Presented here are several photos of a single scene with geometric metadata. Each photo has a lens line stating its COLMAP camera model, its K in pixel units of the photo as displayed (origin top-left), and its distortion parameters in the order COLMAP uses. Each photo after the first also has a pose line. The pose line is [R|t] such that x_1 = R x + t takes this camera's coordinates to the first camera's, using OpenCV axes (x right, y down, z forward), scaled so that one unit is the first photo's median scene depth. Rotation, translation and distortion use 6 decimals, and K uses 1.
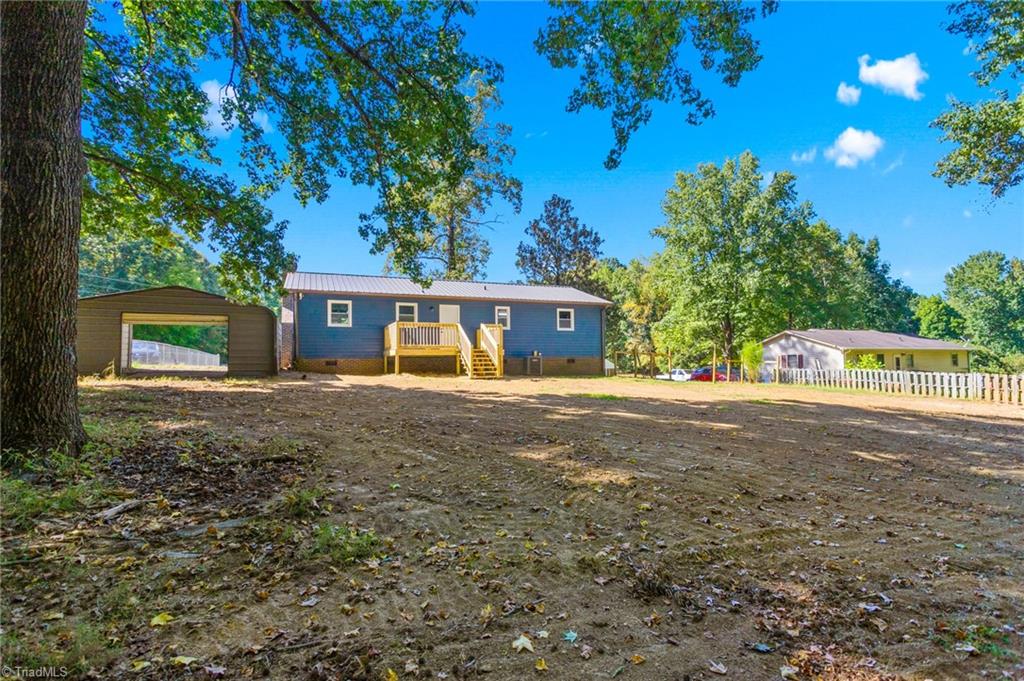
lens RADIAL K [[497.4, 0, 511.7], [0, 497.4, 334.8], [0, 0, 1]] dist [0.000935, 0.000227]
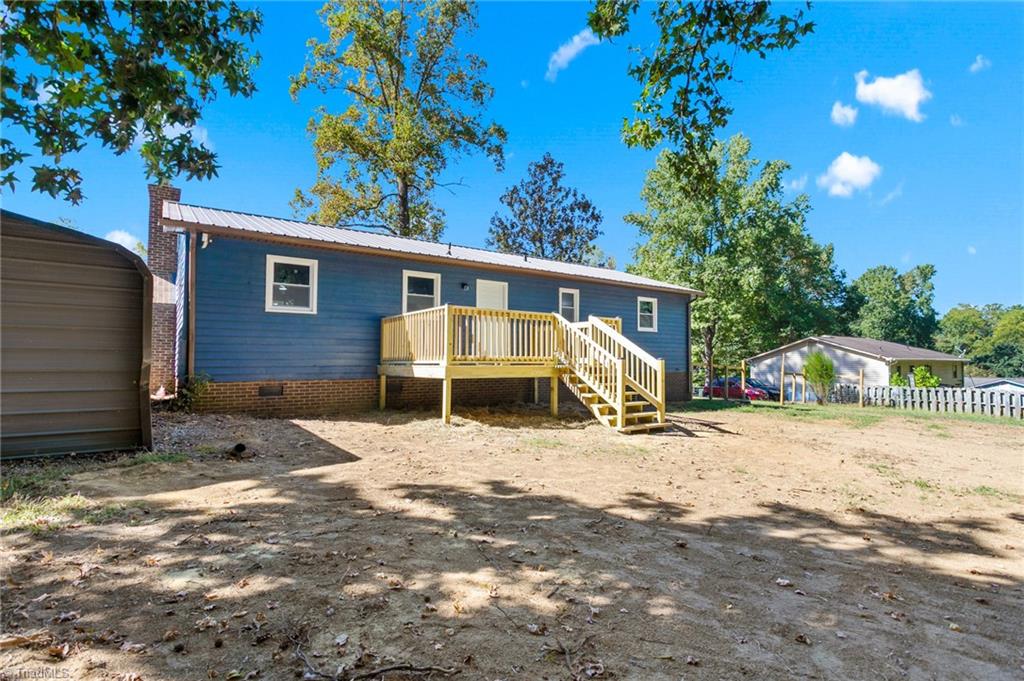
lens RADIAL K [[497.4, 0, 511.7], [0, 497.4, 334.8], [0, 0, 1]] dist [0.000935, 0.000227]
pose [[0.979355, 0.025844, 0.200488, -0.176159], [-0.027600, 0.999601, 0.005966, -0.003056], [-0.200254, -0.011377, 0.979678, 0.369893]]
